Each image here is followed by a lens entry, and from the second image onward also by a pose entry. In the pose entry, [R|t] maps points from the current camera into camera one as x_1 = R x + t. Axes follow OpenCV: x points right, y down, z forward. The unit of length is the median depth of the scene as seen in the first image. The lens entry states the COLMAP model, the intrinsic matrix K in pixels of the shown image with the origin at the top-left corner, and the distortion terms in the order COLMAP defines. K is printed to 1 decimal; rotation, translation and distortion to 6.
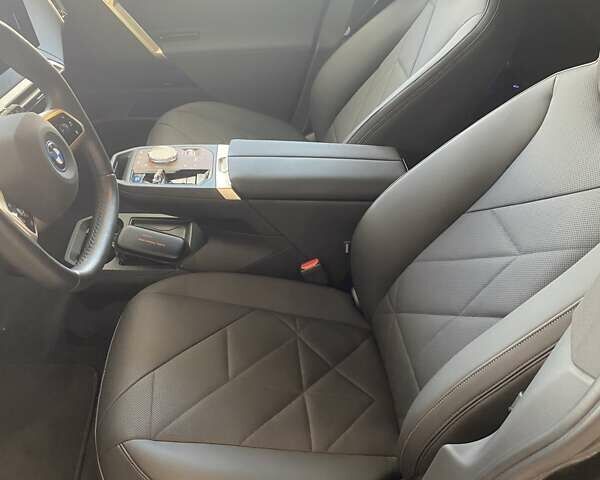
lens RADIAL K [[607.6, 0, 300.0], [0, 607.6, 240.0], [0, 0, 1]] dist [0.001832, -0.002174]
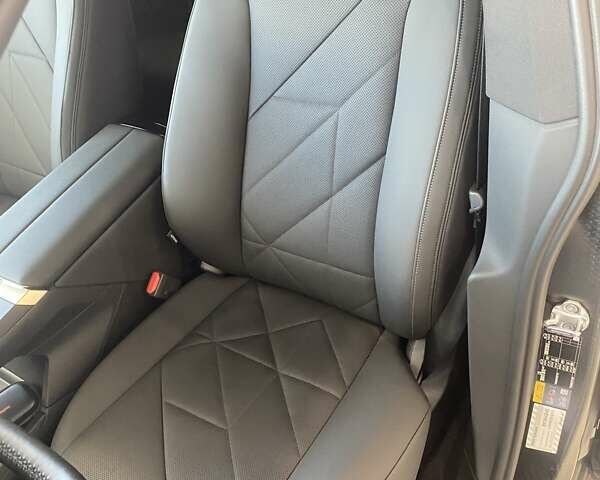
lens RADIAL K [[607.6, 0, 300.0], [0, 607.6, 240.0], [0, 0, 1]] dist [0.001832, -0.002174]
pose [[0.571009, -0.721157, 0.392277, -0.177221], [0.669694, 0.685563, 0.285507, -0.121324], [-0.474826, 0.099678, 0.874417, 0.128756]]
